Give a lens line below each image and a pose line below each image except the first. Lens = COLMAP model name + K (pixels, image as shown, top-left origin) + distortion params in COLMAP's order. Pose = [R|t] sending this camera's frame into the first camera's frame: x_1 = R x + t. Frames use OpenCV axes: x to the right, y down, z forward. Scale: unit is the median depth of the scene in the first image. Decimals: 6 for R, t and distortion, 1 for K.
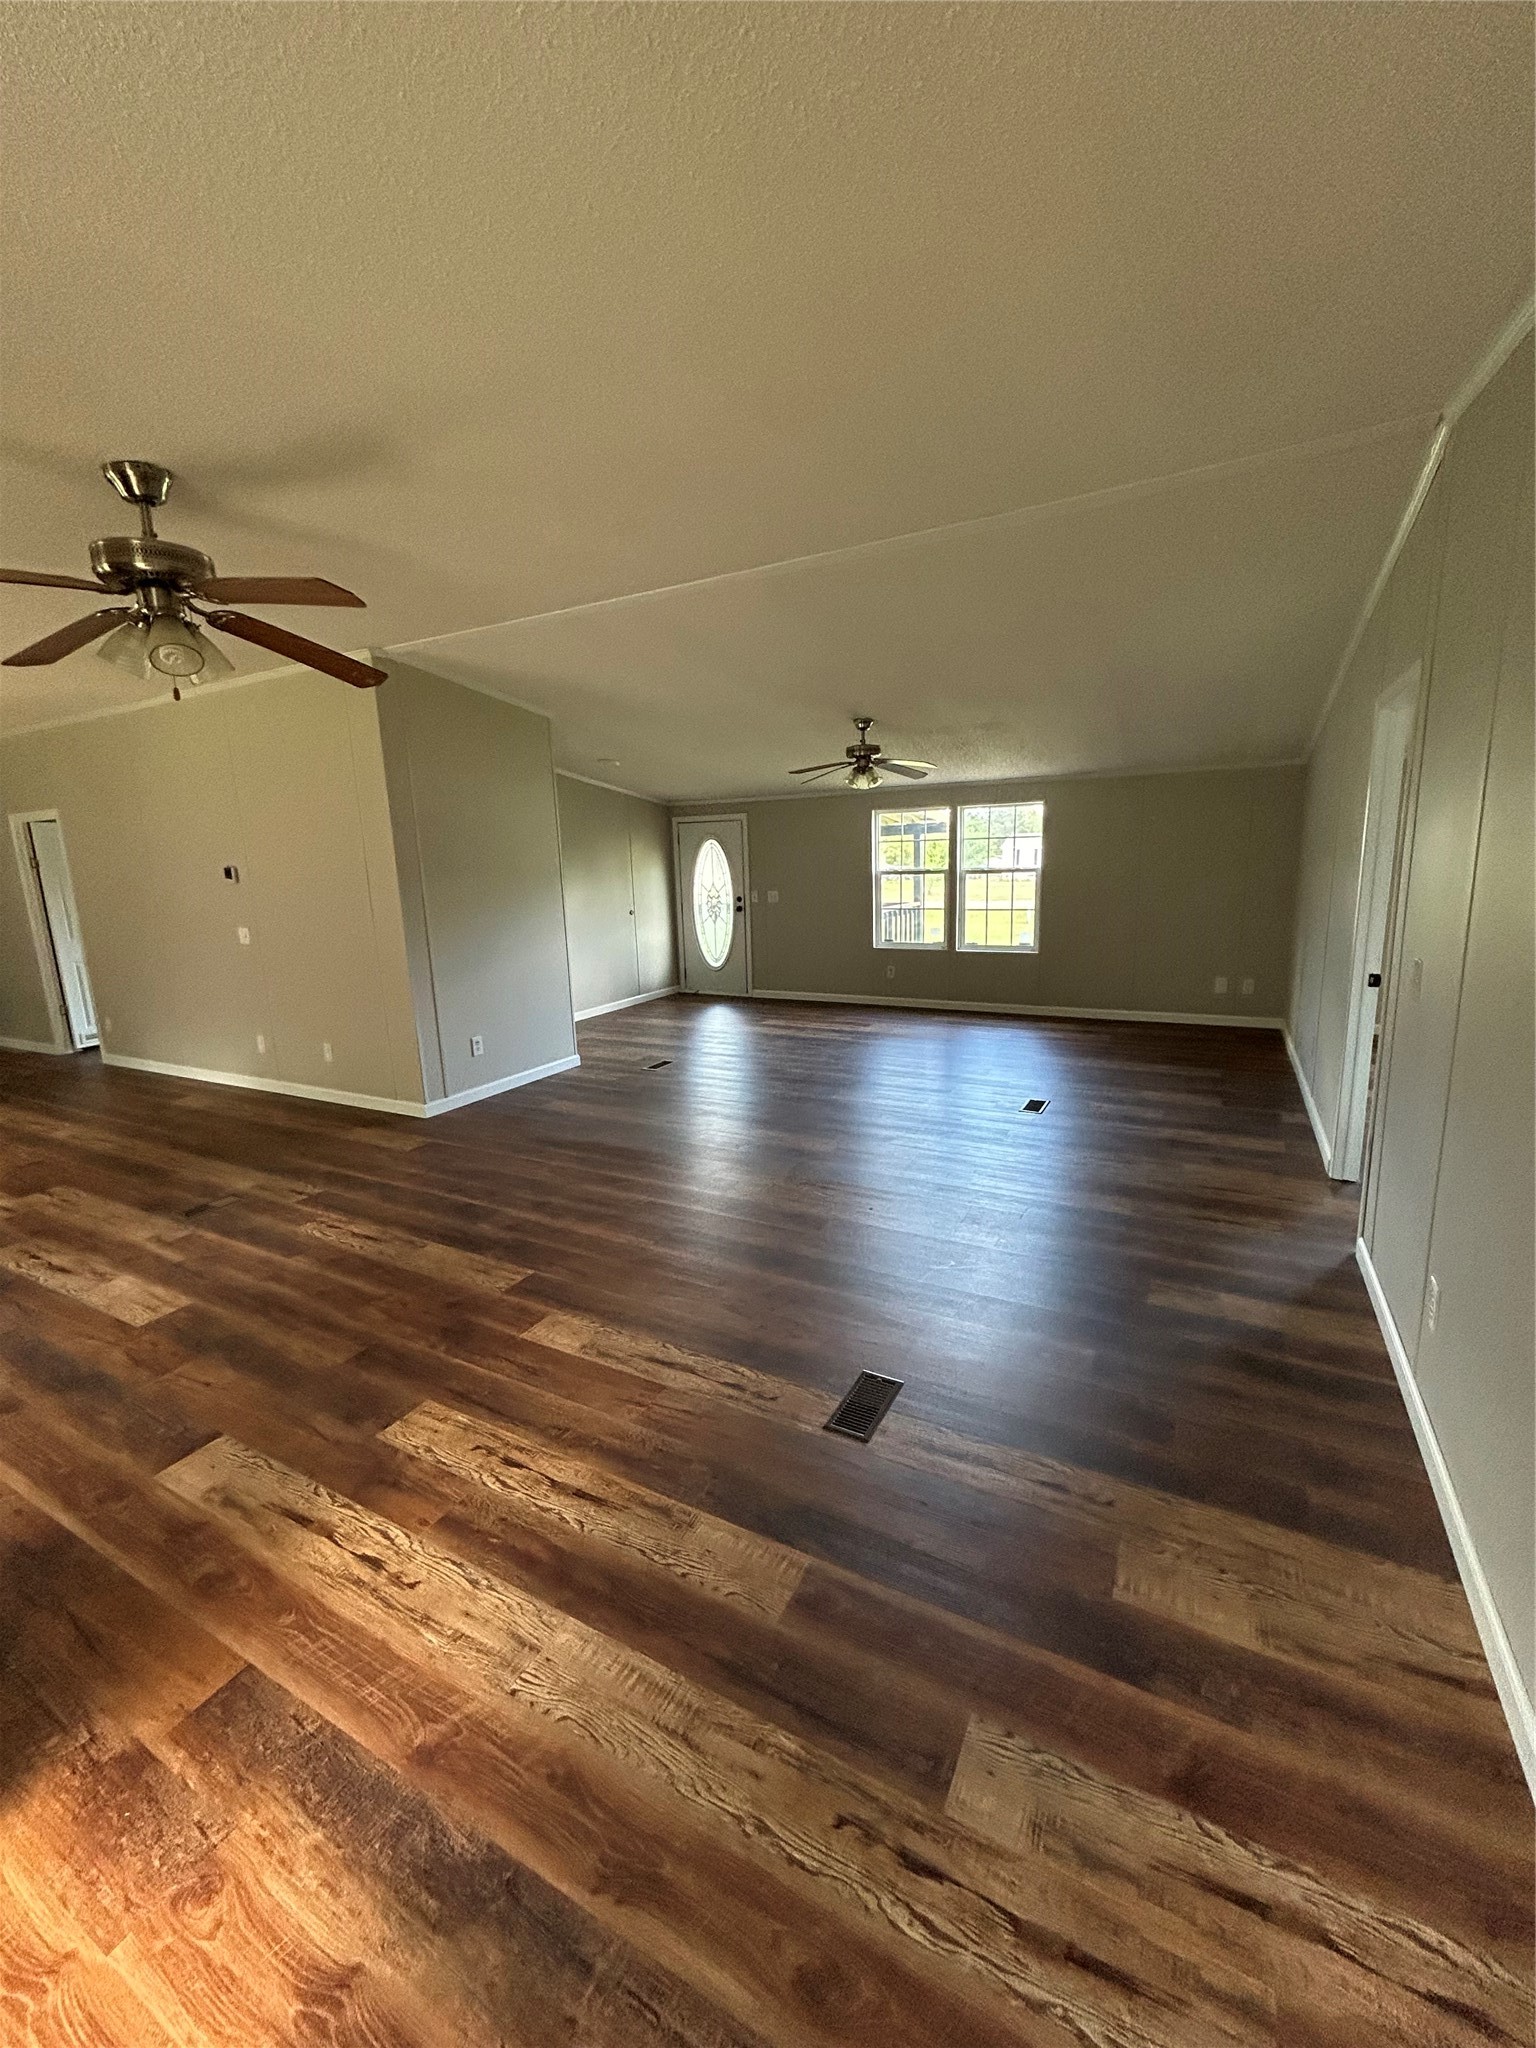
lens RADIAL K [[825.8, 0, 768.0], [0, 825.8, 1024.0], [0, 0, 1]] dist [-0.000550, 0.002839]
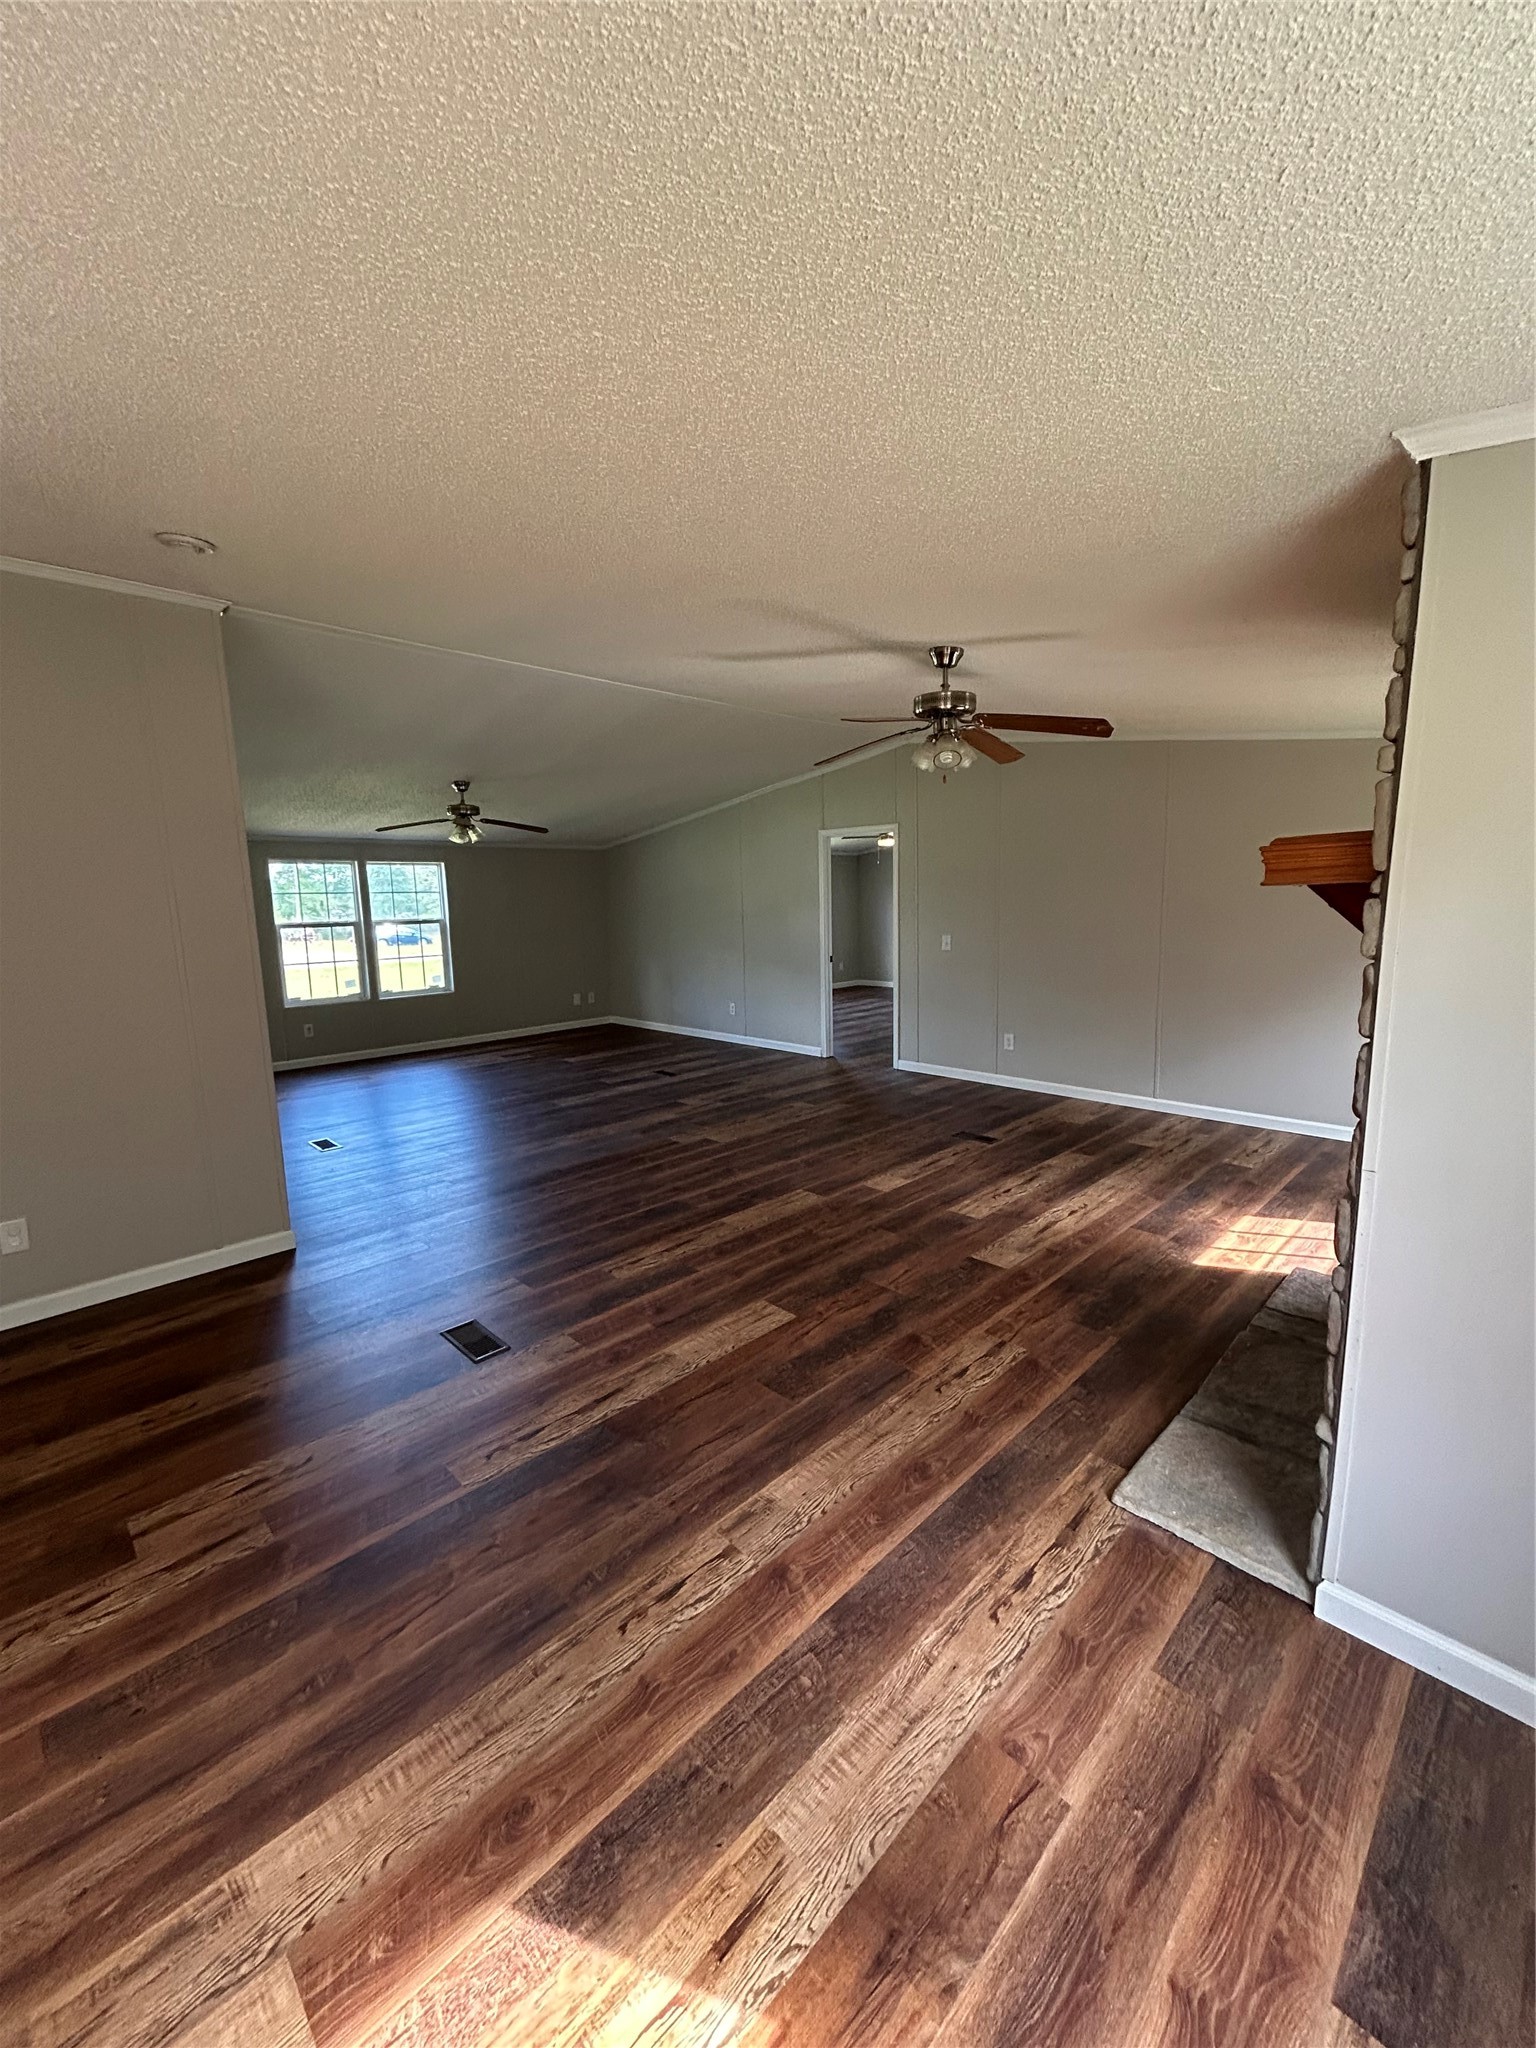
lens RADIAL K [[808.6, 0, 768.0], [0, 808.6, 1024.0], [0, 0, 1]] dist [-0.000102, 0.000053]
pose [[0.304376, -0.125311, 0.944273, -1.639263], [0.201668, 0.977315, 0.064691, -0.070679], [-0.930959, 0.170740, 0.322743, 0.611701]]
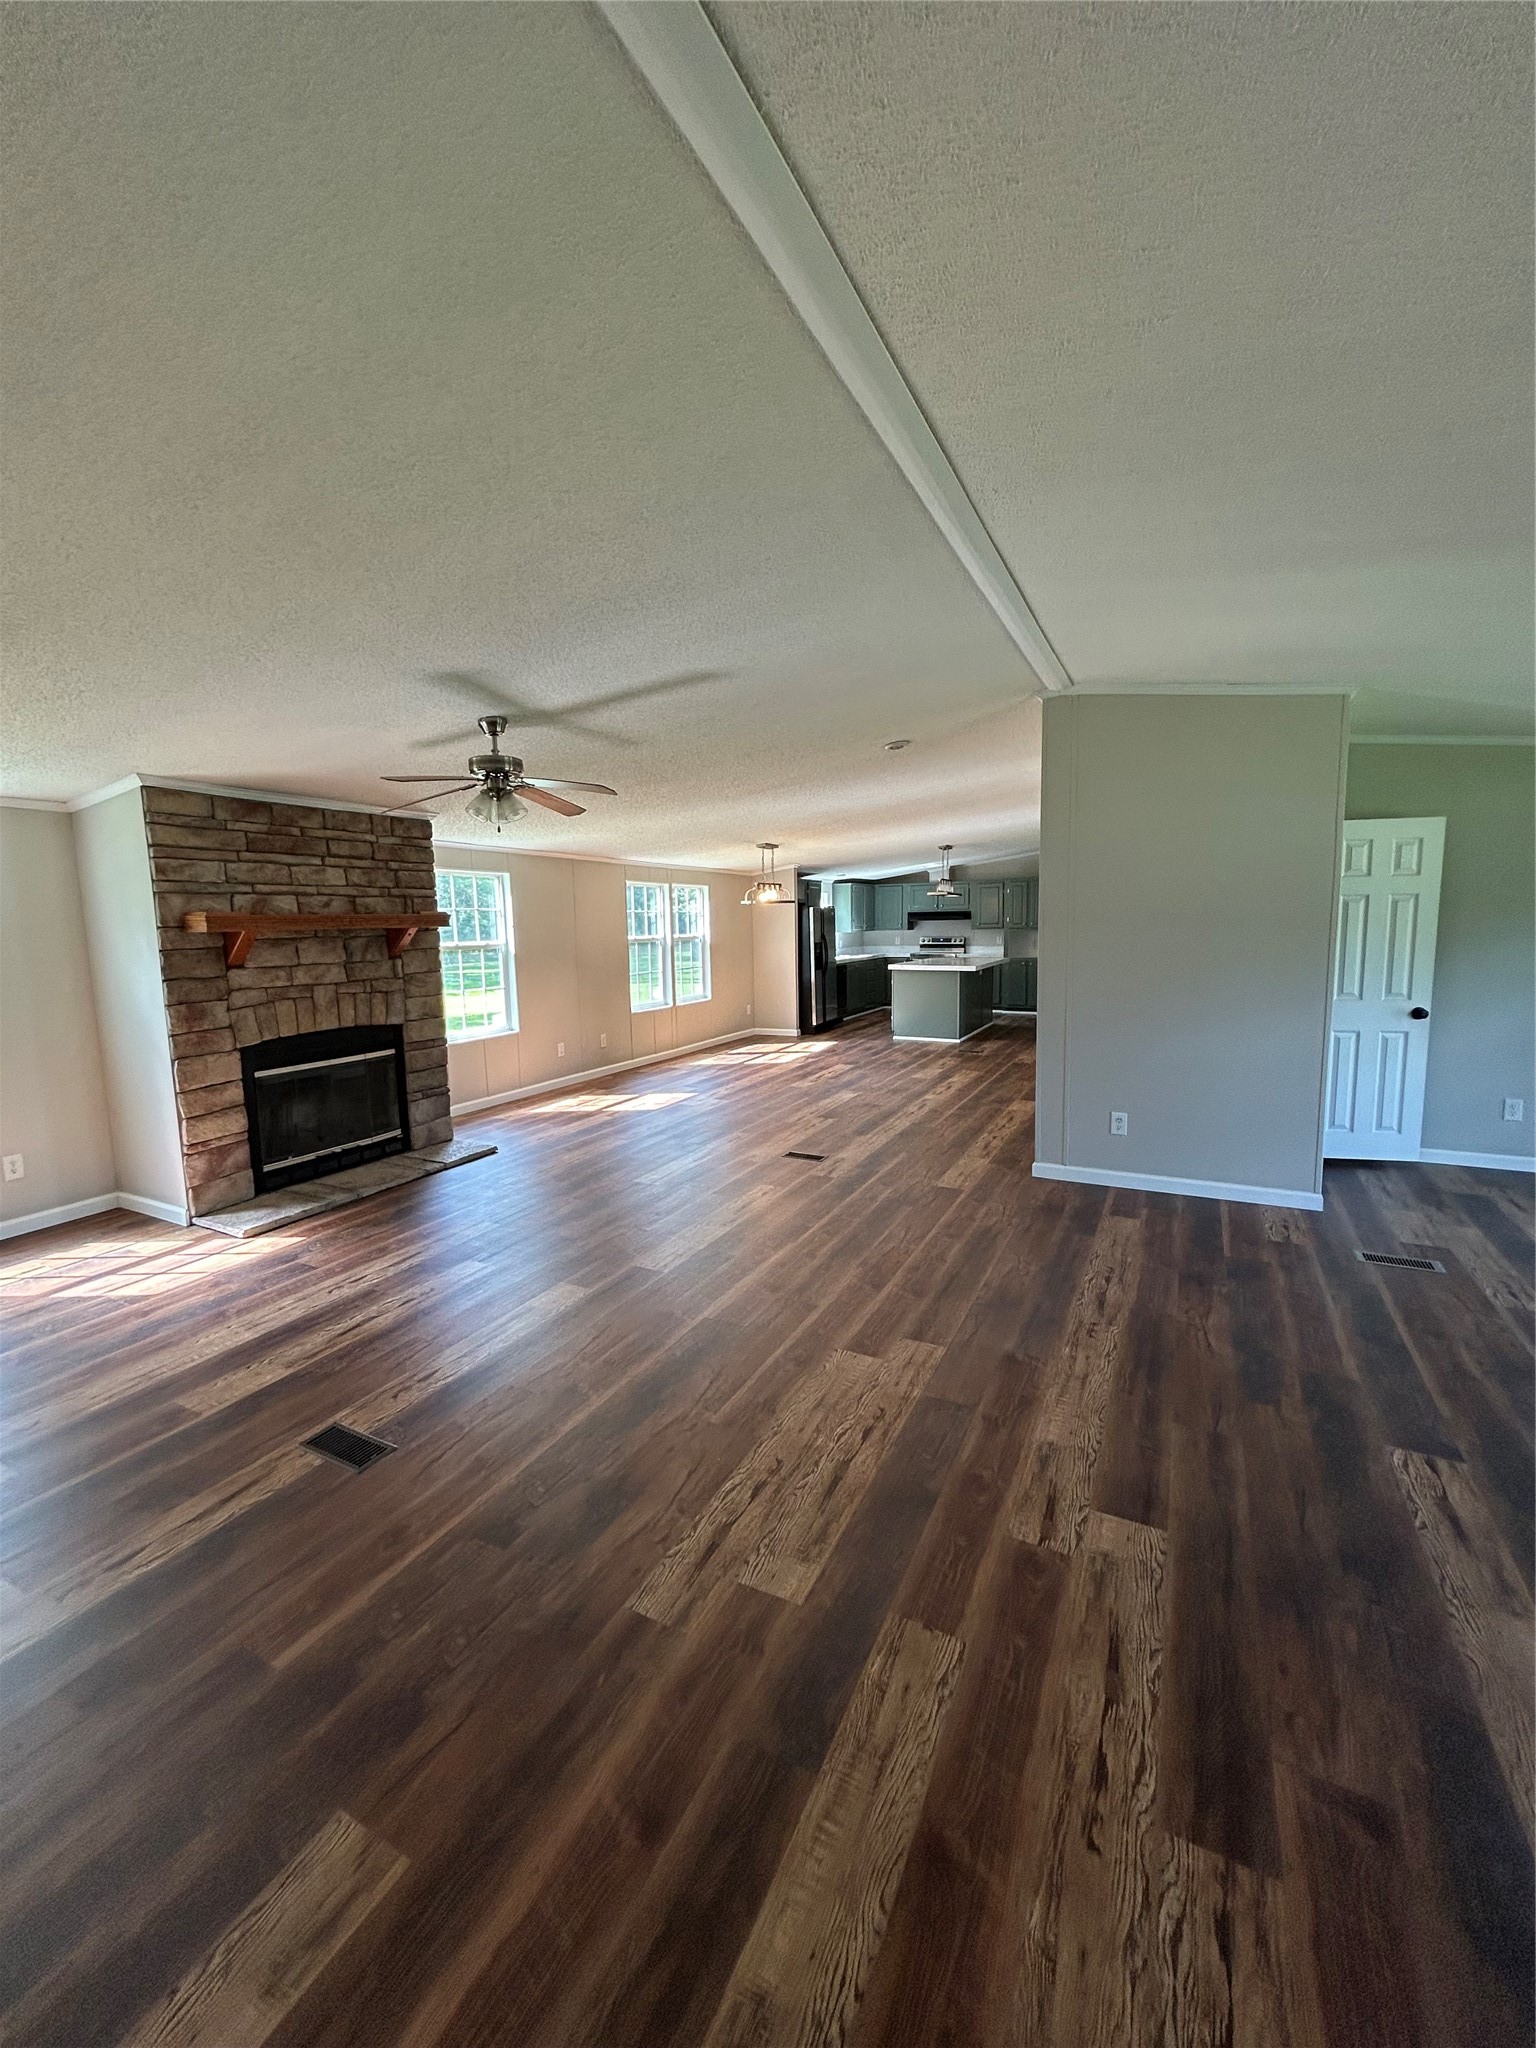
lens RADIAL K [[825.8, 0, 768.0], [0, 825.8, 1024.0], [0, 0, 1]] dist [-0.000550, 0.002839]
pose [[0.017183, 0.155526, -0.987682, 0.859152], [-0.178652, 0.972409, 0.150013, -0.252142], [0.983762, 0.173874, 0.044494, 1.103398]]
